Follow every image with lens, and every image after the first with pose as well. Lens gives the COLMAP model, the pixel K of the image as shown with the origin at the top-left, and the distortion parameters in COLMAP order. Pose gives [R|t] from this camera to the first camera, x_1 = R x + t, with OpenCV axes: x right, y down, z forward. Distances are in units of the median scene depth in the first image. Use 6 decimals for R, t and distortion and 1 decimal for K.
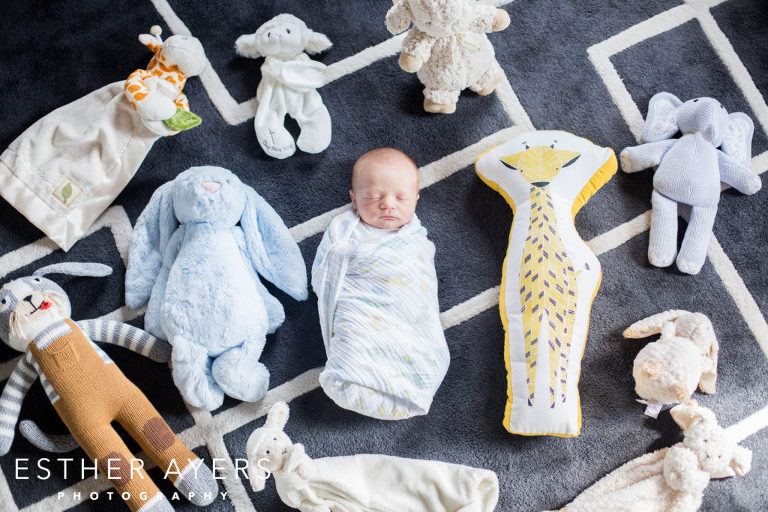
lens RADIAL K [[1167.8, 0, 383.6], [0, 1167.8, 256.2], [0, 0, 1]] dist [-0.146963, 0.000000]
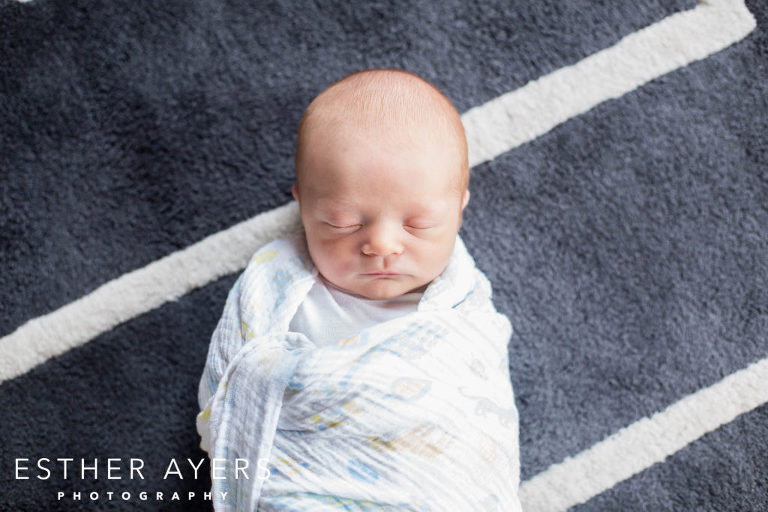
lens RADIAL K [[1167.8, 0, 384.9], [0, 1167.8, 255.2], [0, 0, 1]] dist [-0.146963, 0.000000]
pose [[0.999963, 0.007255, -0.004570, 0.002926], [-0.006345, 0.984608, 0.174664, -0.101384], [0.005767, -0.174629, 0.984617, 0.622051]]
